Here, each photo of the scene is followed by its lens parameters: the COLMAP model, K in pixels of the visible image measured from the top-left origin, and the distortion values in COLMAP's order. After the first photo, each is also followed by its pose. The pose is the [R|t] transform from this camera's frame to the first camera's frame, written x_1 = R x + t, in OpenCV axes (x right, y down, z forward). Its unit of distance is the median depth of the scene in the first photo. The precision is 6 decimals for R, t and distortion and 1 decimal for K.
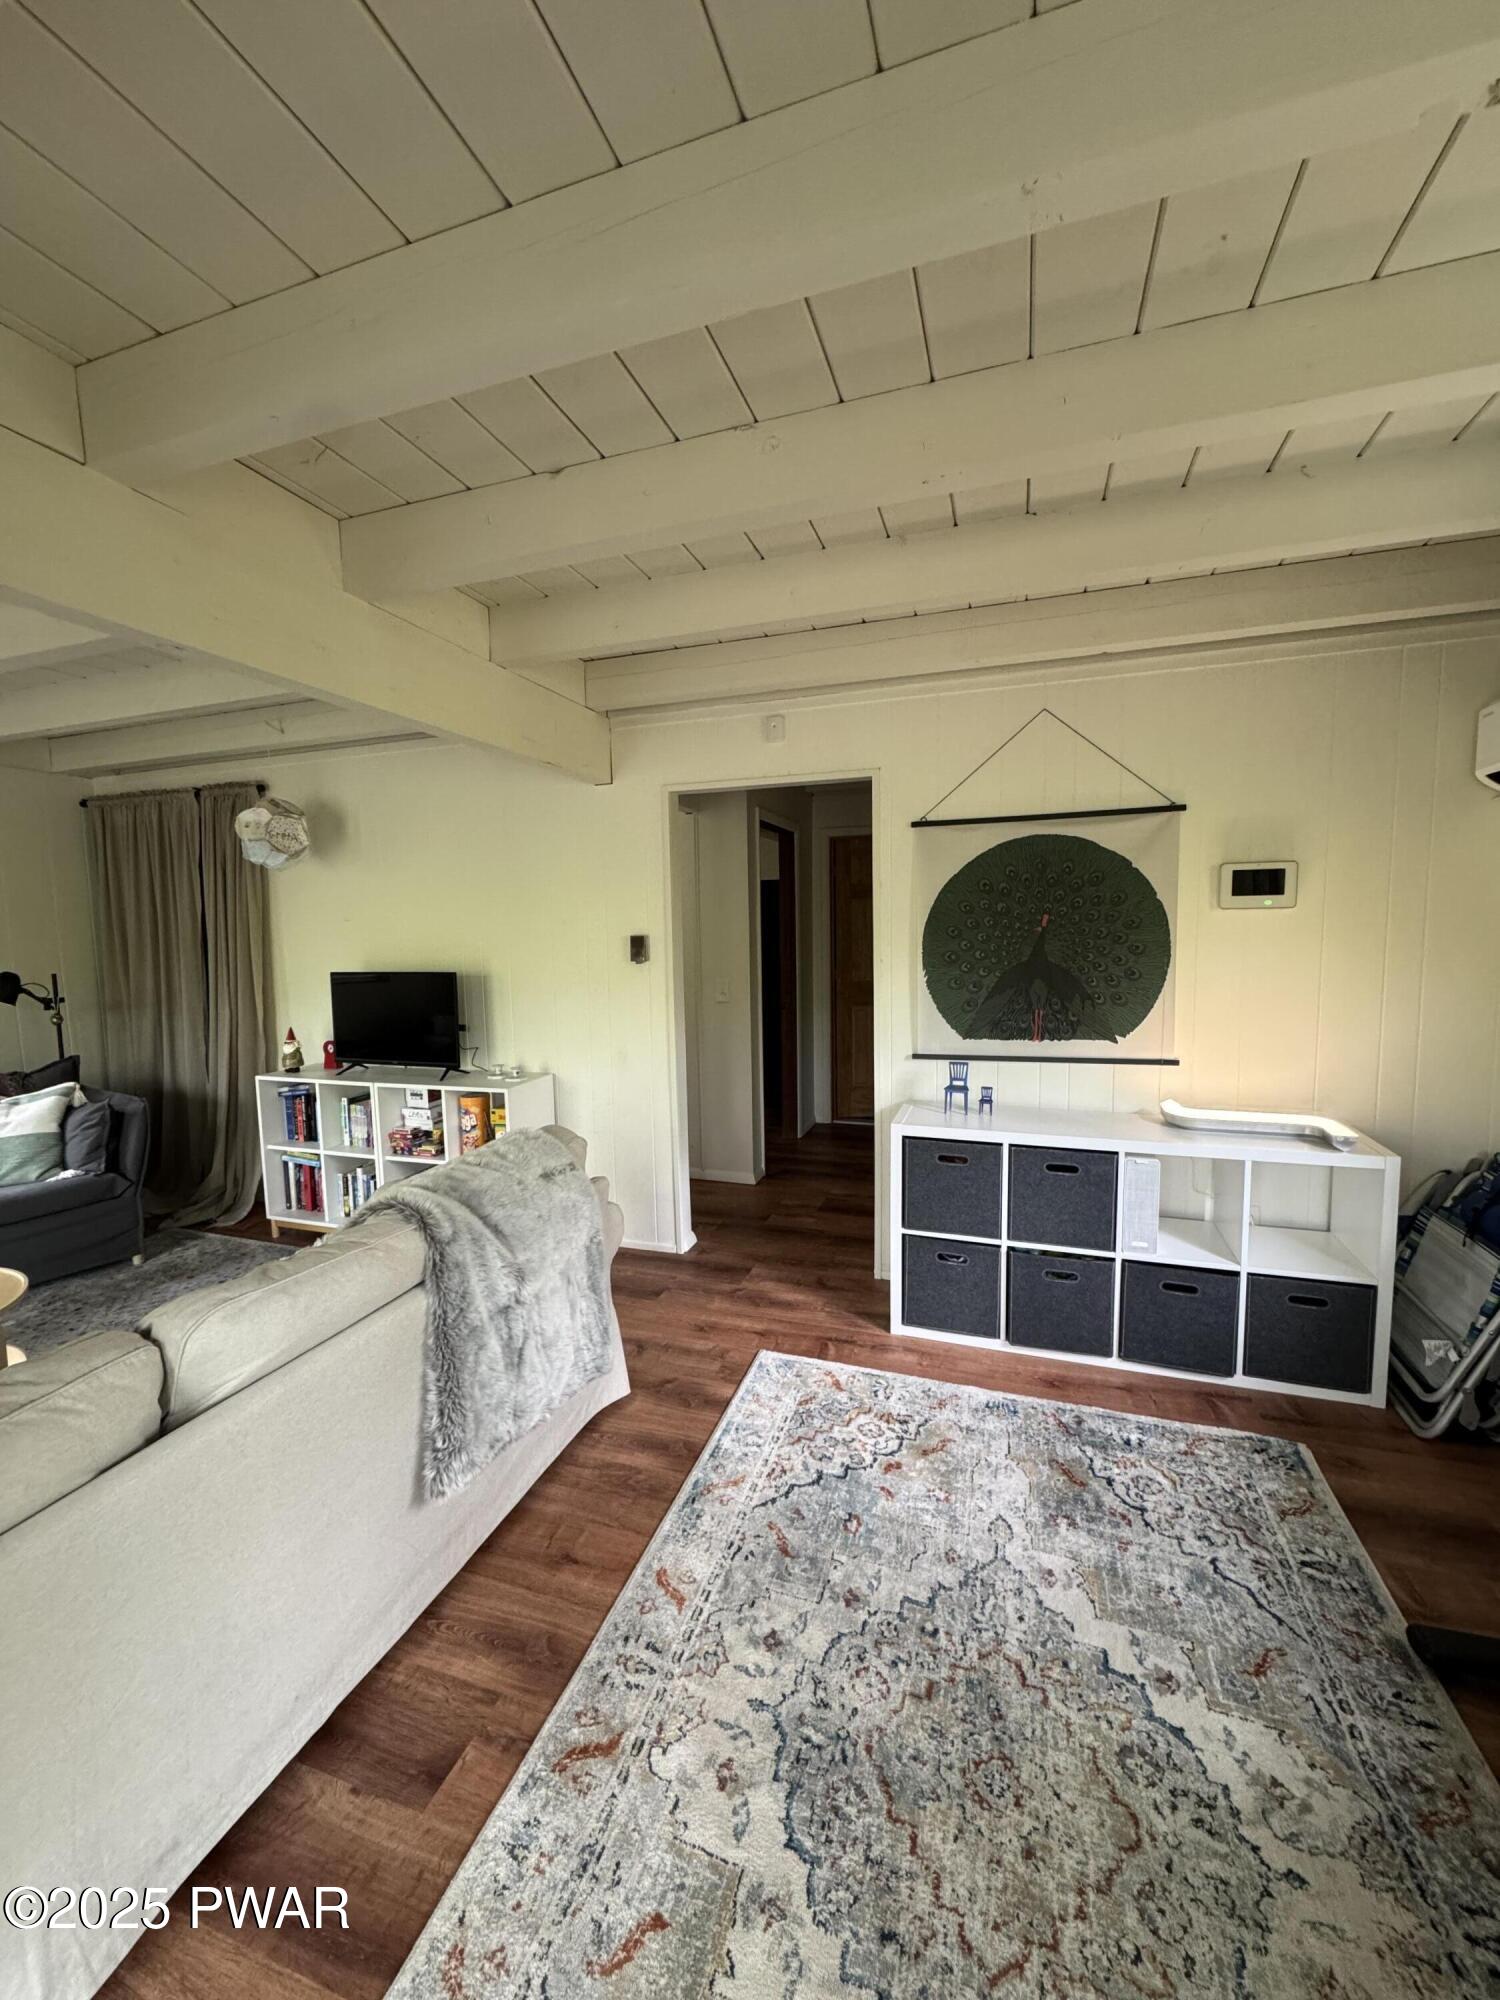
lens RADIAL K [[789.8, 0, 750.0], [0, 789.8, 1000.0], [0, 0, 1]] dist [-0.003950, 0.000324]
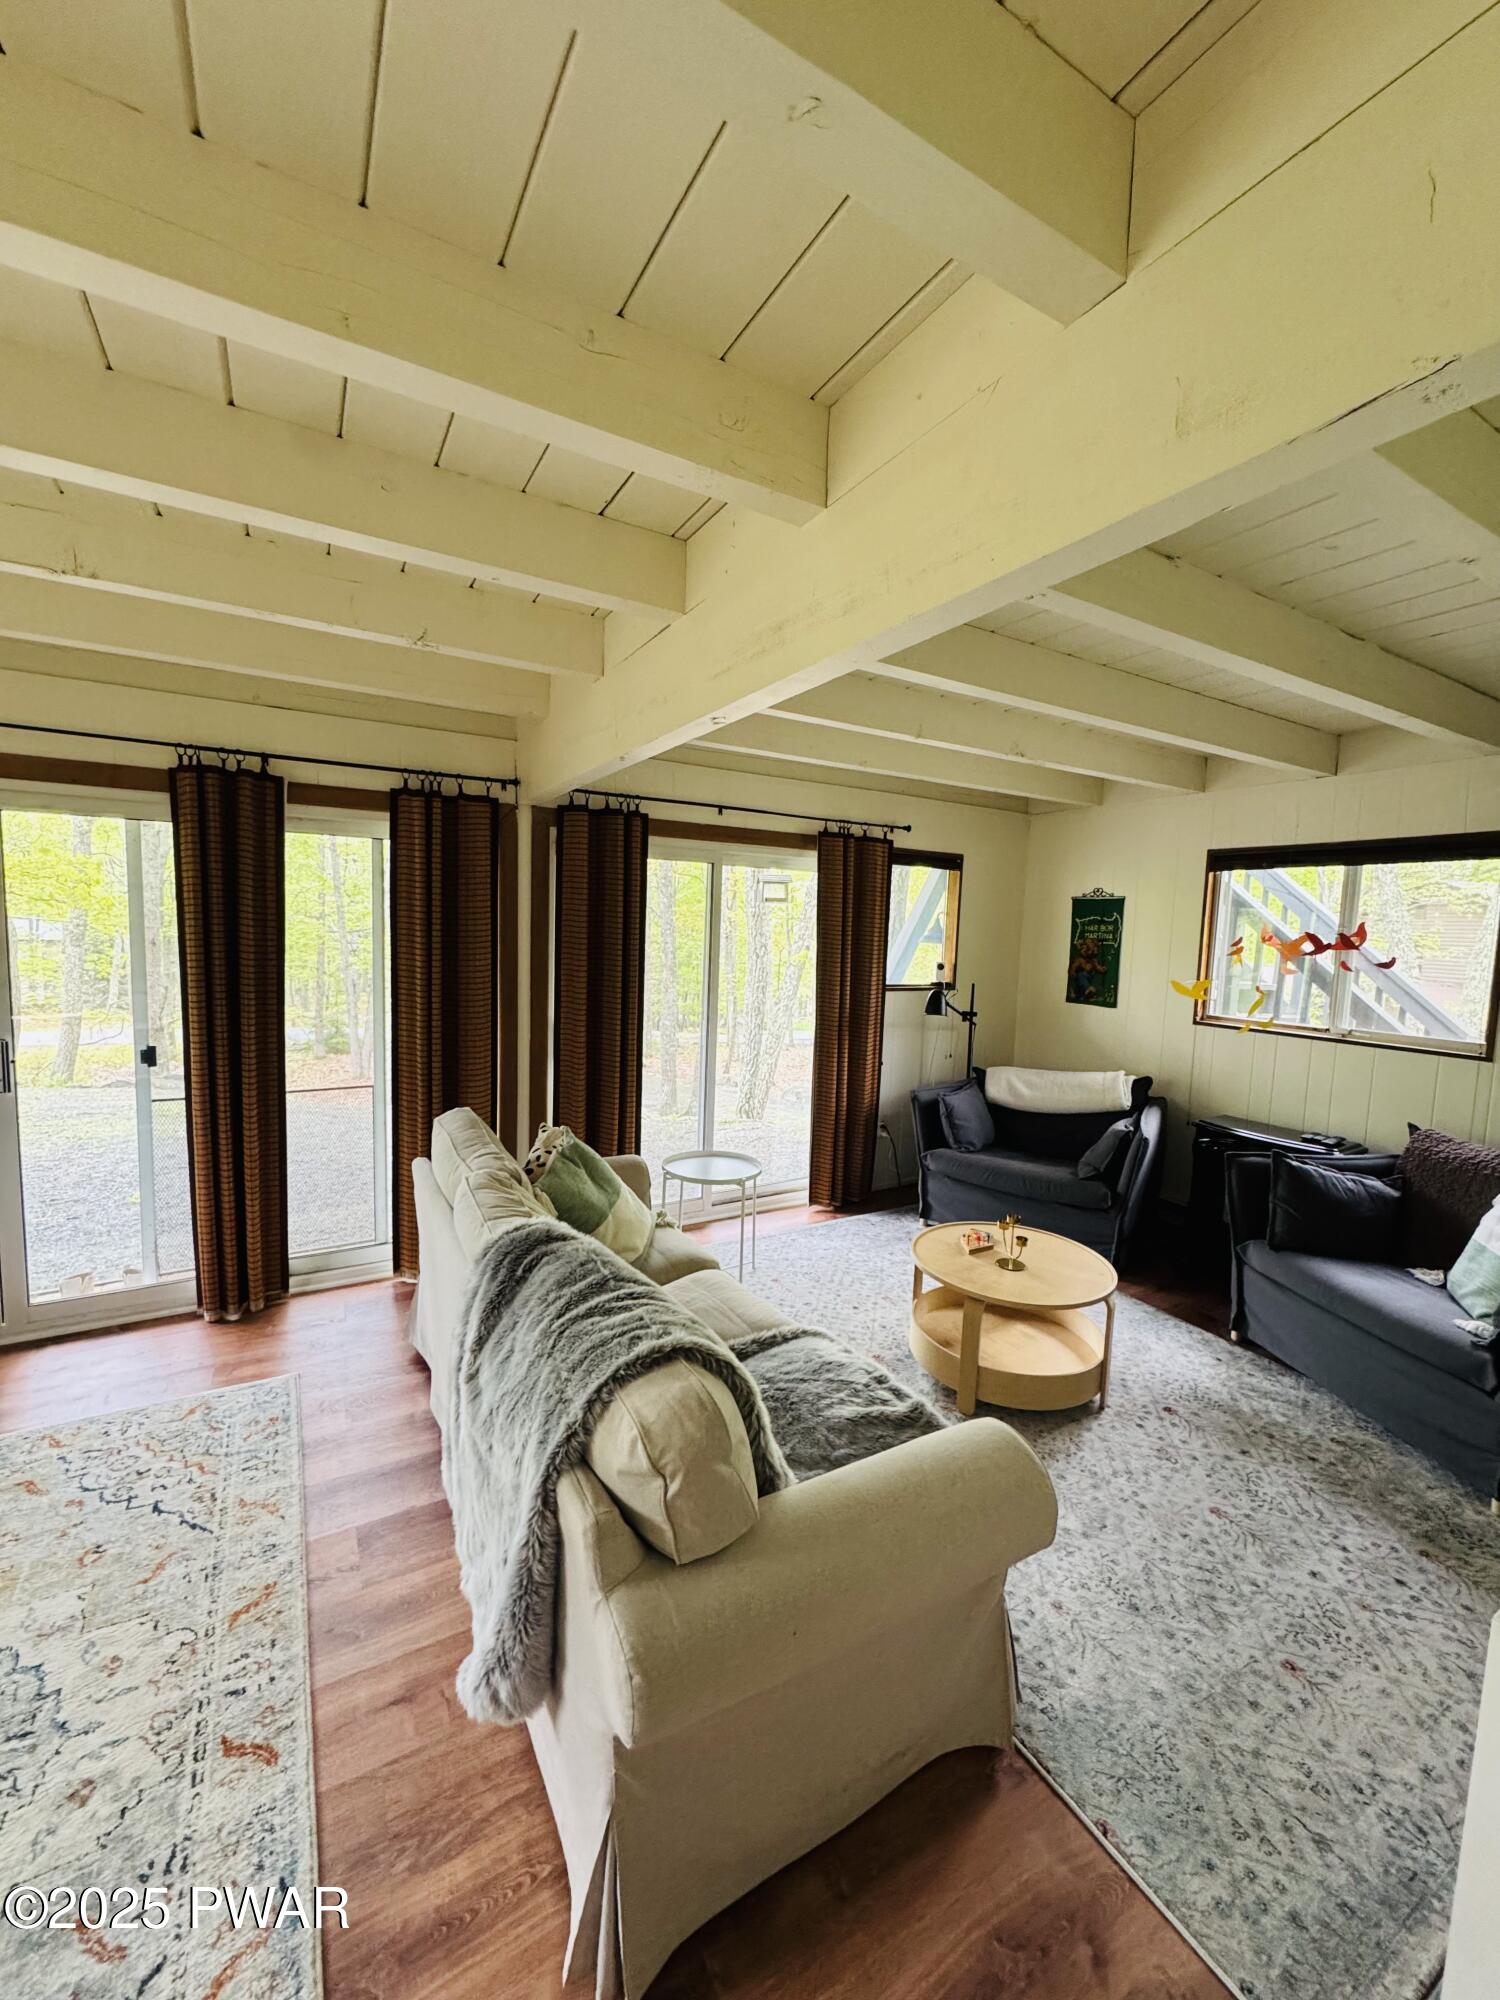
lens RADIAL K [[789.5, 0, 750.0], [0, 789.5, 1000.0], [0, 0, 1]] dist [-0.000182, 0.000501]
pose [[-0.660378, 0.071168, -0.747554, 0.111396], [-0.091433, 0.980472, 0.174112, -0.227367], [0.745347, 0.183331, -0.640974, 1.637649]]
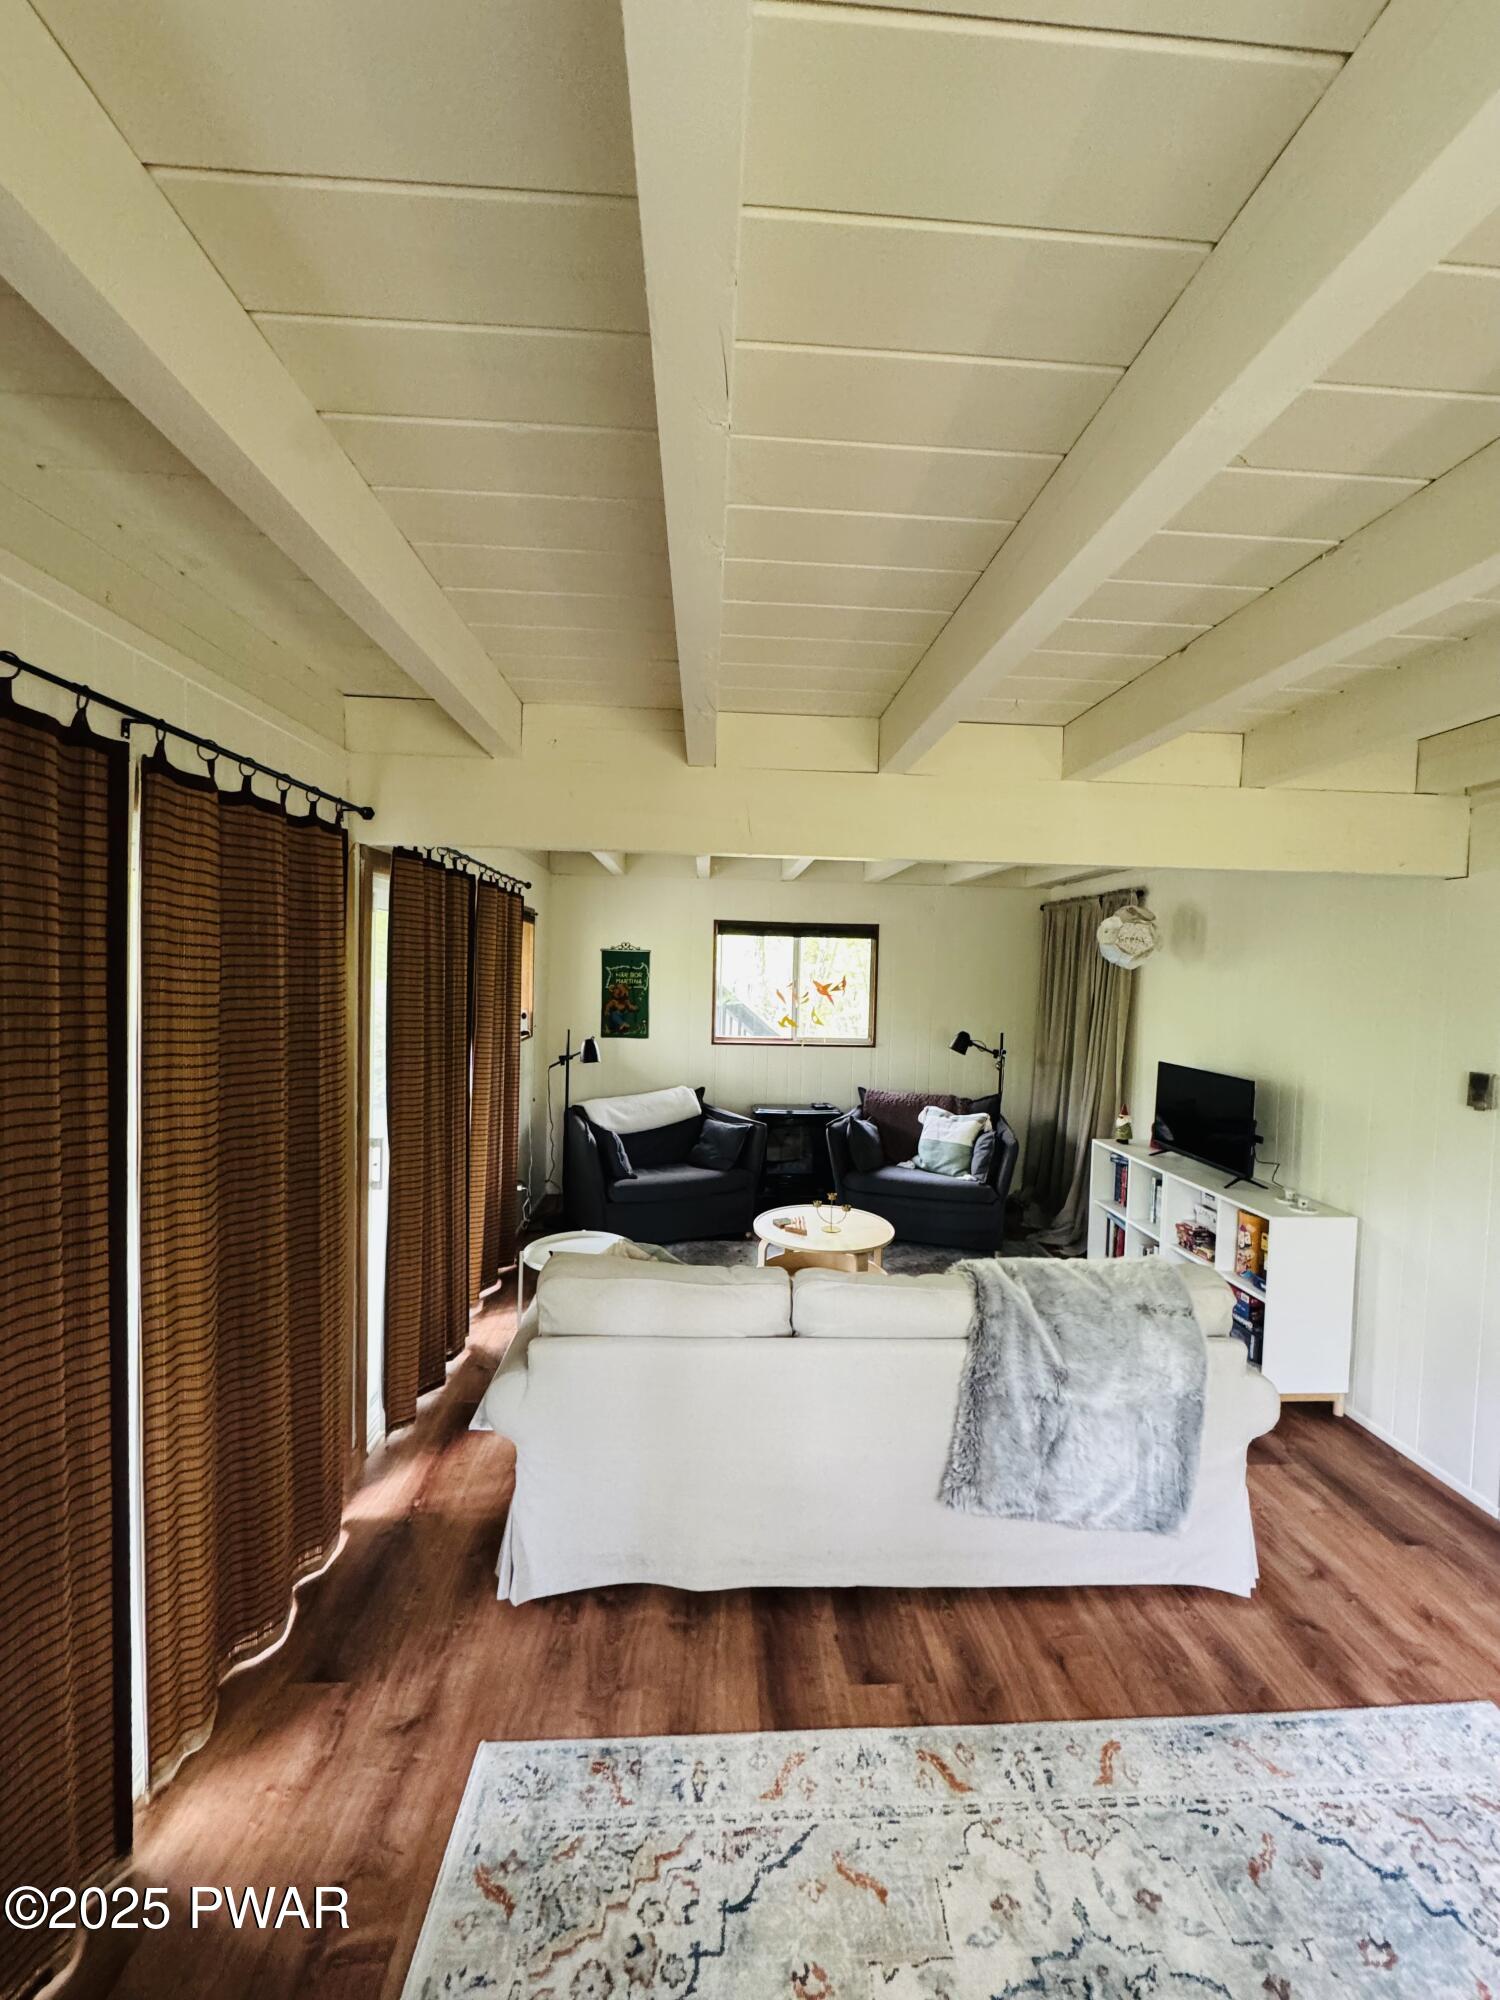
lens RADIAL K [[789.8, 0, 750.0], [0, 789.8, 1000.0], [0, 0, 1]] dist [-0.003950, 0.000324]
pose [[0.374950, 0.067777, -0.924564, 0.521378], [-0.122049, 0.992252, 0.023242, -0.150388], [0.918976, 0.104128, 0.380317, 0.106389]]
